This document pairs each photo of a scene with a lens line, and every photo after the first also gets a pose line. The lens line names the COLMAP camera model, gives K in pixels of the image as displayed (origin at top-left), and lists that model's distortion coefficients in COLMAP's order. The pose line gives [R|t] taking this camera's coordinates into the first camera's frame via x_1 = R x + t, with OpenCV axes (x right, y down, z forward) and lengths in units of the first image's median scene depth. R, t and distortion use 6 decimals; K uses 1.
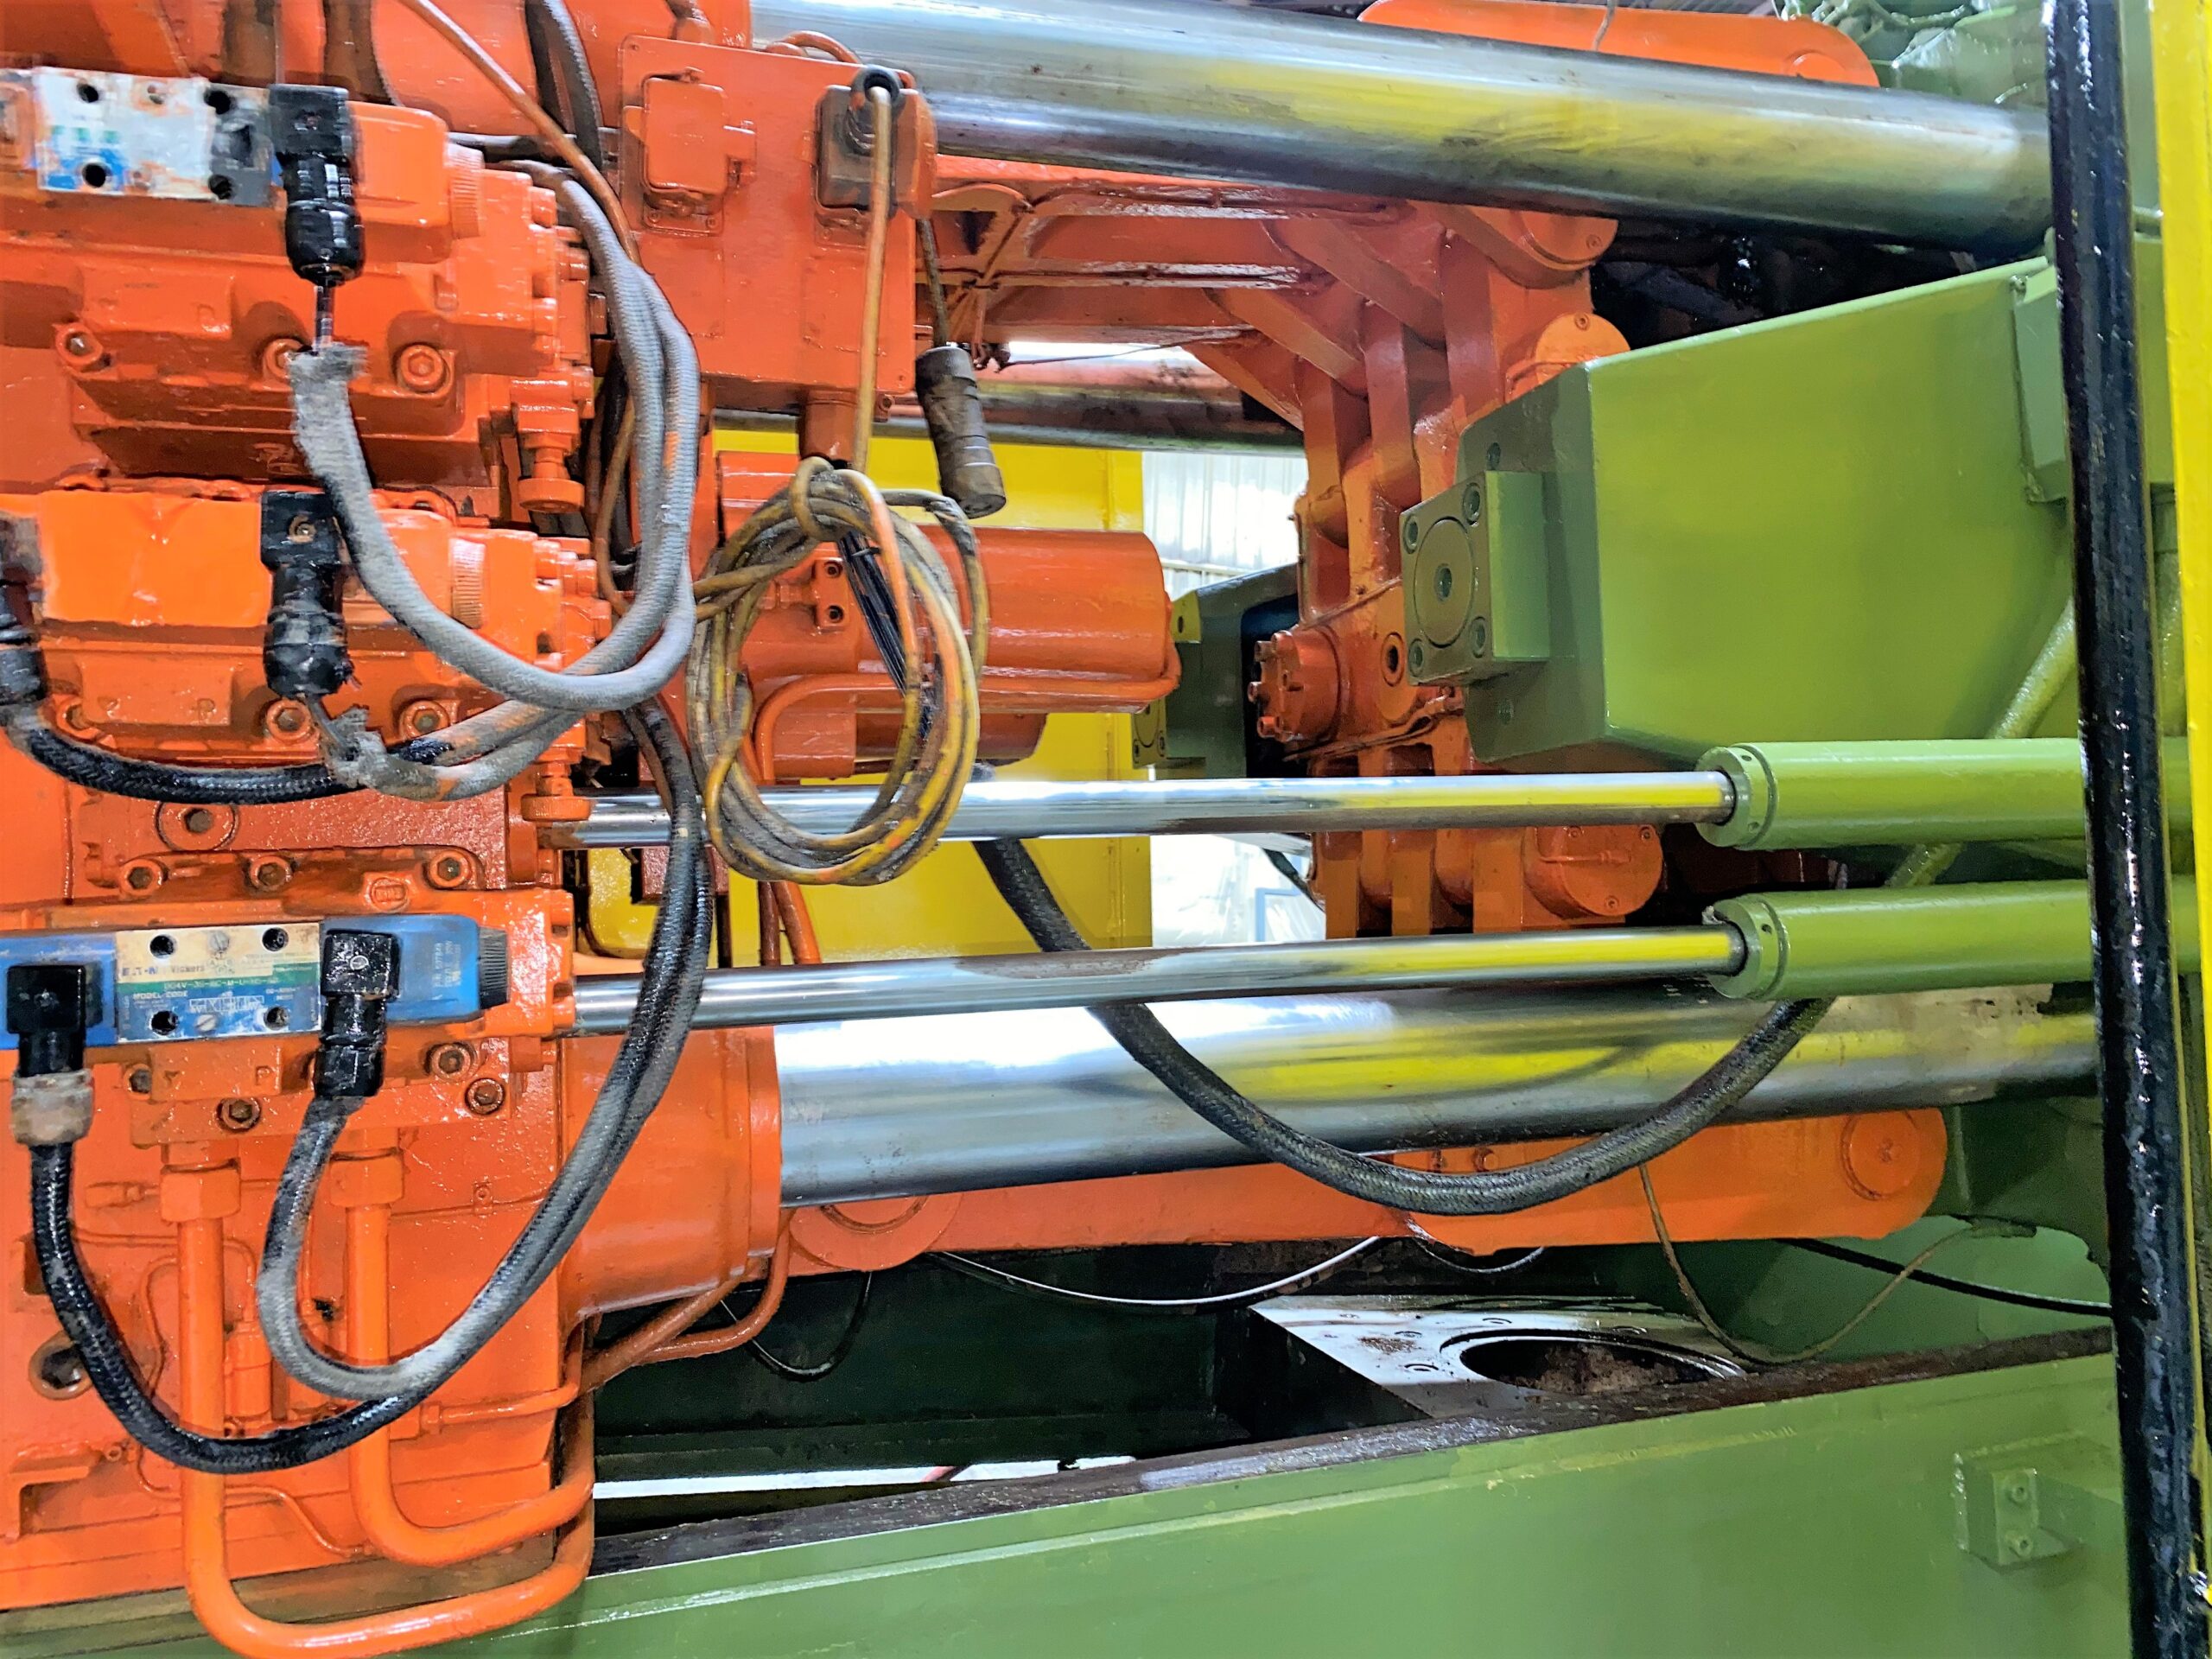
lens RADIAL K [[1692.0, 0, 1108.2], [0, 1692.0, 841.1], [0, 0, 1]] dist [0.010940, -0.004290]
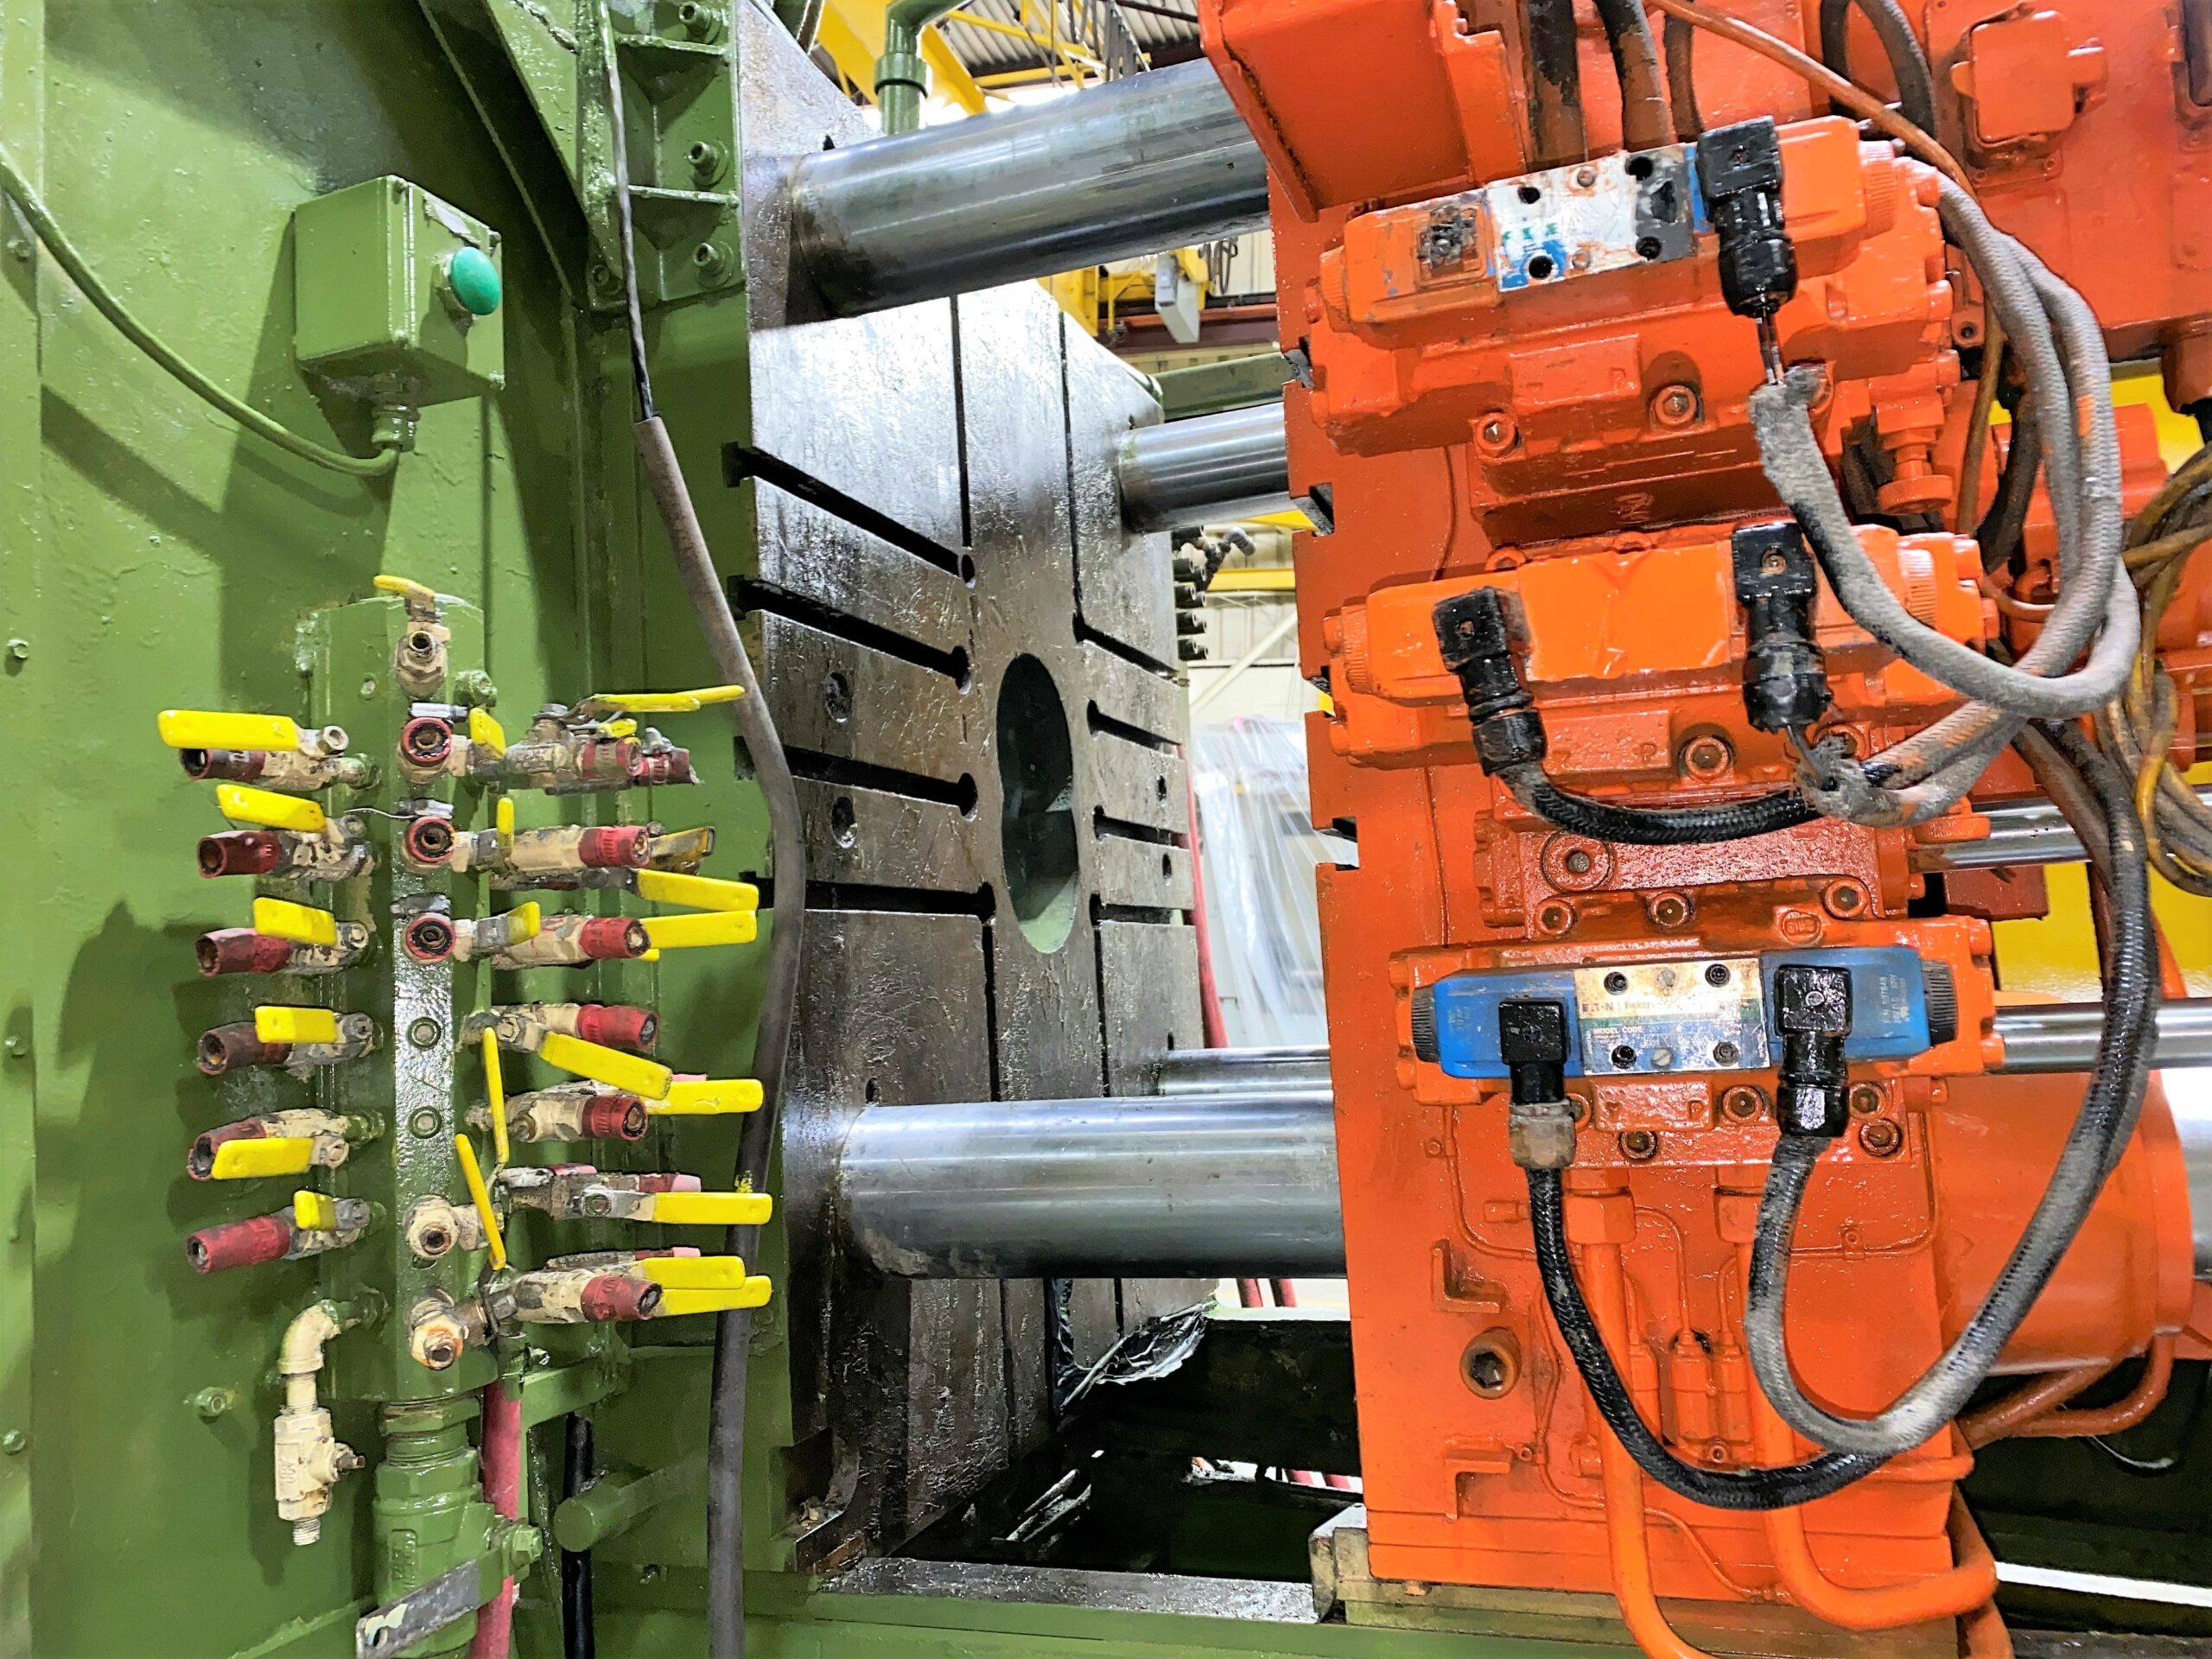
lens RADIAL K [[1691.5, 0, 1106.0], [0, 1691.5, 829.5], [0, 0, 1]] dist [0.006609, -0.002602]
pose [[0.797199, -0.064953, -0.600213, -0.175809], [0.051258, 0.997888, -0.039908, -0.006920], [0.601537, 0.001049, 0.798844, -0.021069]]
